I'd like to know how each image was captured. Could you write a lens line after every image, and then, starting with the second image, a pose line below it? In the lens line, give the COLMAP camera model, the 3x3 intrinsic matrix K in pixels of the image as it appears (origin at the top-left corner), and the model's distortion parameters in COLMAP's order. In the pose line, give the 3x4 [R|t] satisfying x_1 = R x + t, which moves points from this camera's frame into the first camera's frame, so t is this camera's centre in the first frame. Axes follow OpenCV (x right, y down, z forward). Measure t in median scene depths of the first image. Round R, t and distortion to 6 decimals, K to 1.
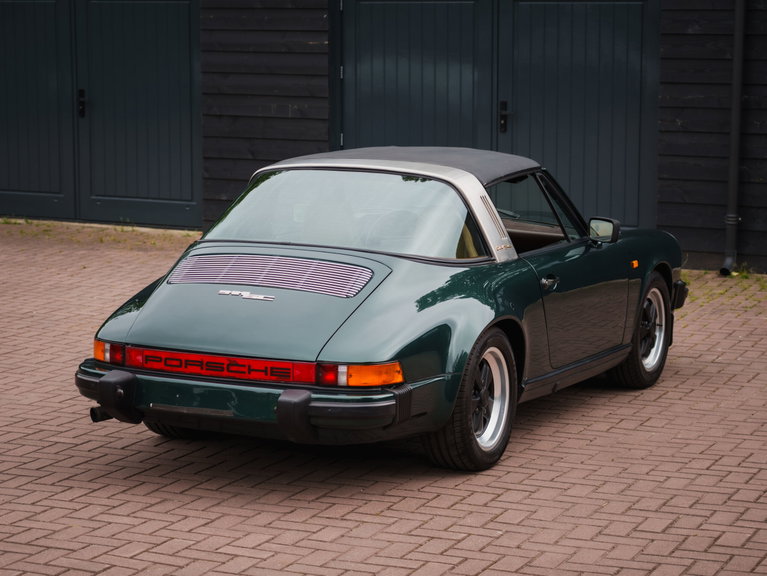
lens RADIAL K [[1844.1, 0, 382.2], [0, 1844.1, 303.5], [0, 0, 1]] dist [0.049963, 0.000171]
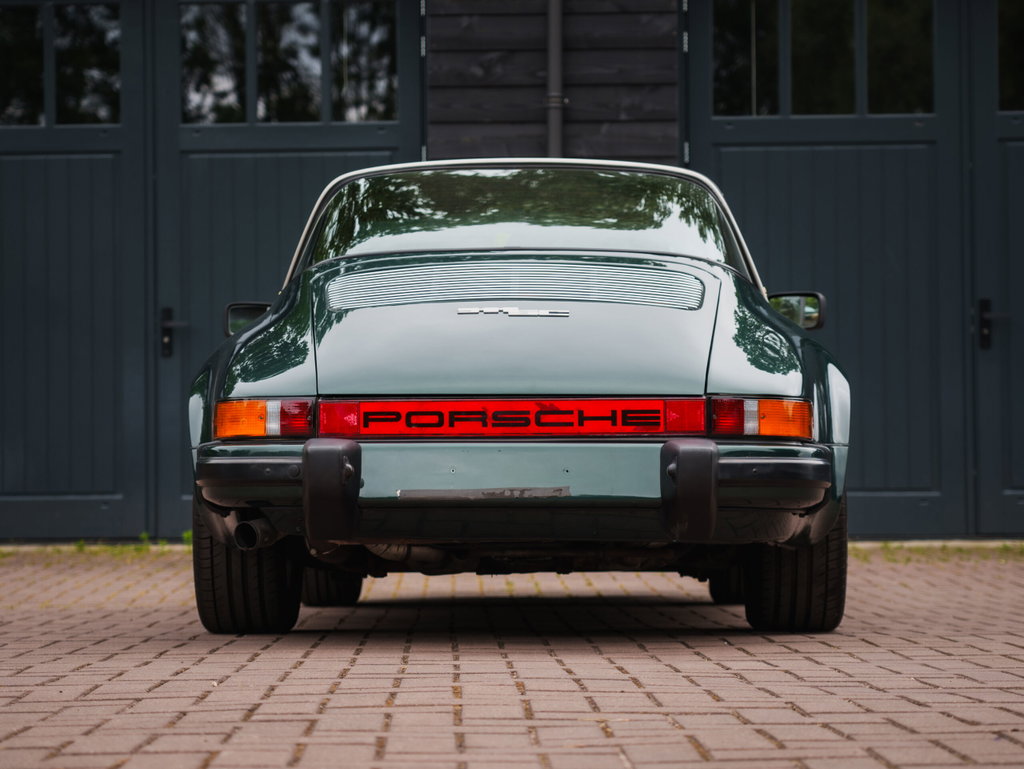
lens RADIAL K [[2688.8, 0, 512.0], [0, 2688.8, 384.5], [0, 0, 1]] dist [0.055898, 0.123148]
pose [[0.914445, 0.001008, 0.404709, -0.406266], [0.070043, 0.984512, -0.160716, 0.149785], [-0.398603, 0.175313, 0.900212, 0.246268]]
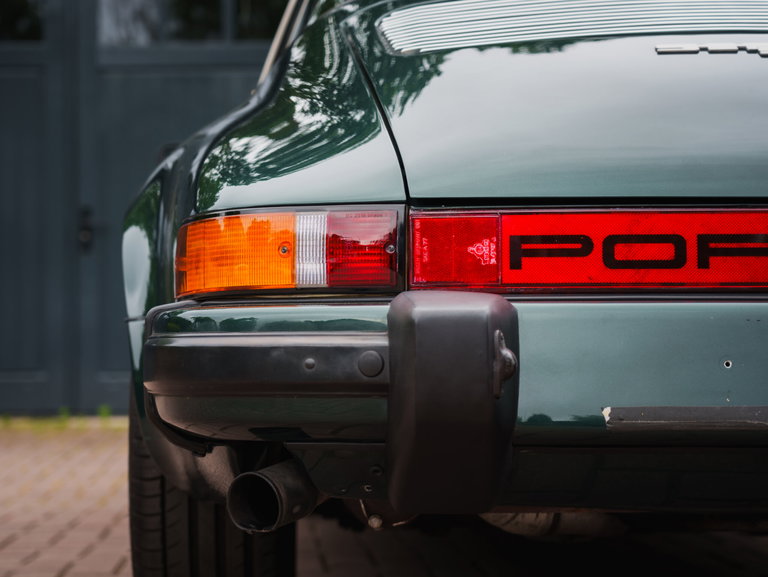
lens RADIAL K [[1662.9, 0, 354.5], [0, 1662.9, 288.5], [0, 0, 1]] dist [-0.014512, -0.087981]
pose [[0.900544, 0.005601, 0.434729, -0.243102], [0.072735, 0.983884, -0.163347, 0.069867], [-0.428638, 0.178721, 0.885623, 0.788161]]
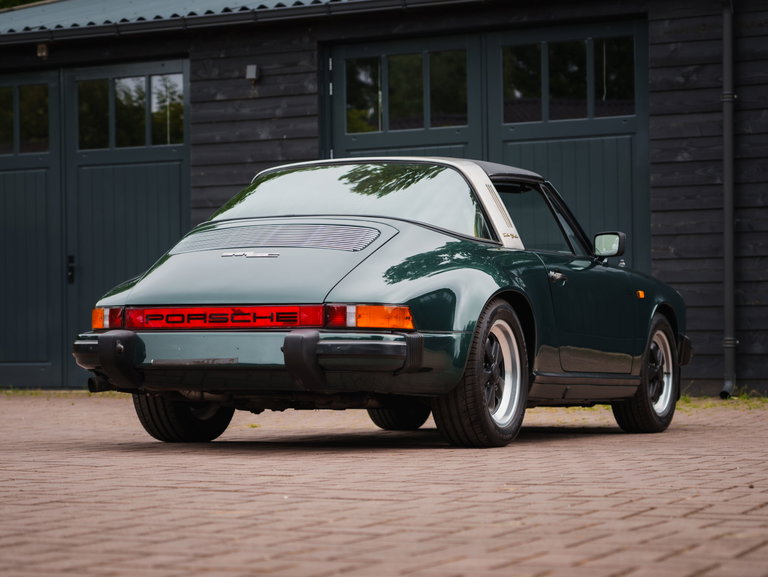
lens RADIAL K [[1846.5, 0, 382.7], [0, 1846.5, 304.0], [0, 0, 1]] dist [0.049963, 0.000171]
pose [[0.999860, -0.011532, 0.012141, -0.015576], [0.013393, 0.985958, -0.166456, 0.181589], [-0.010051, 0.166595, 0.985974, 0.040627]]
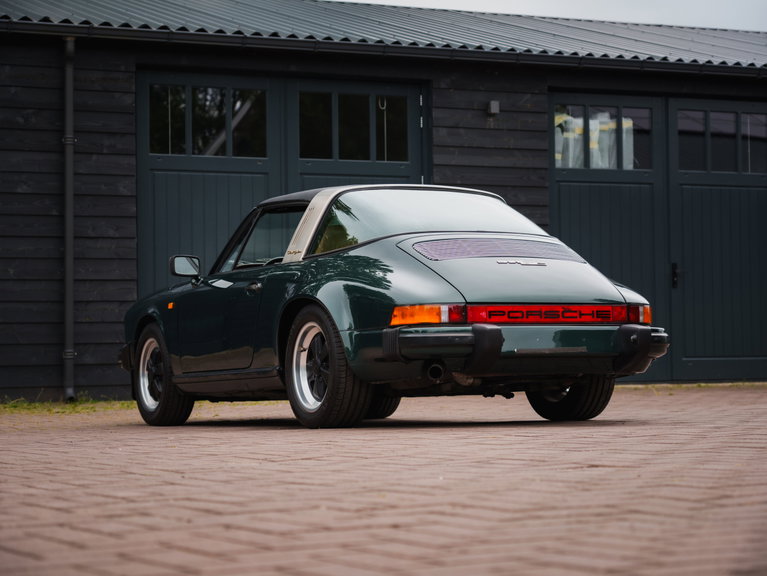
lens RADIAL K [[1687.7, 0, 383.5], [0, 1687.7, 288.0], [0, 0, 1]] dist [-0.008954, -0.260636]
pose [[0.611331, 0.017416, 0.791183, -0.959417], [0.134787, 0.982859, -0.125783, 0.131960], [-0.779812, 0.183536, 0.598505, 0.423034]]
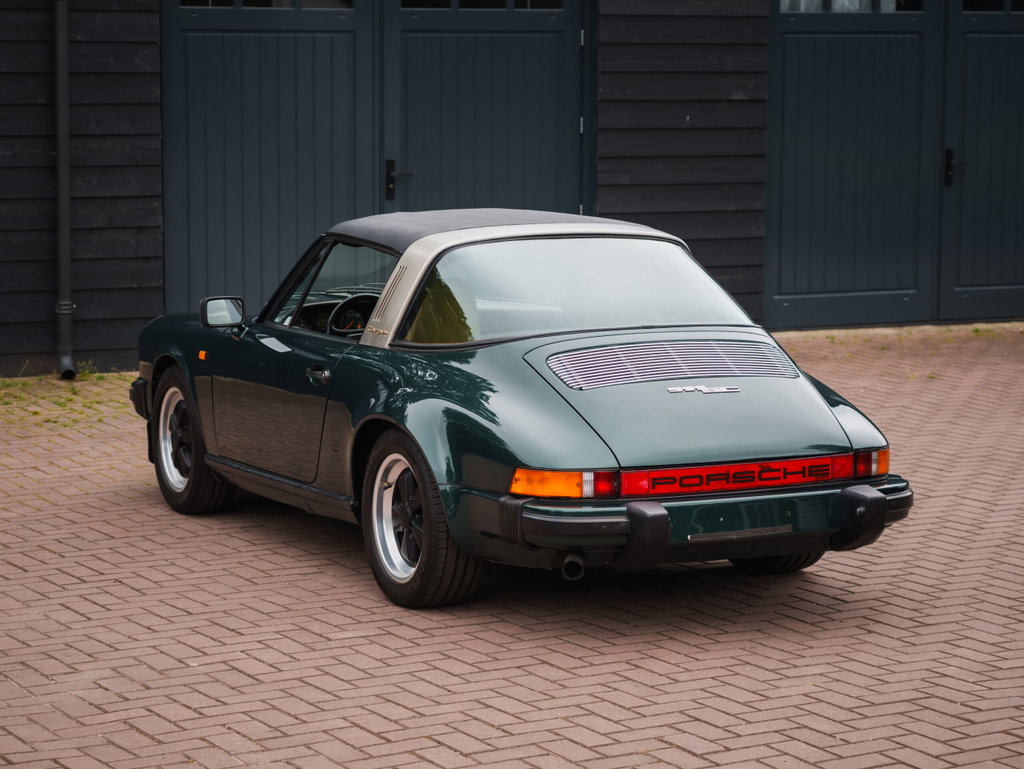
lens RADIAL K [[2444.1, 0, 498.2], [0, 2444.1, 385.1], [0, 0, 1]] dist [-0.029683, 0.161589]
pose [[0.624307, -0.101304, 0.774583, -0.943573], [0.115932, 0.992591, 0.036376, -0.054945], [-0.772529, 0.067089, 0.631426, 0.387214]]
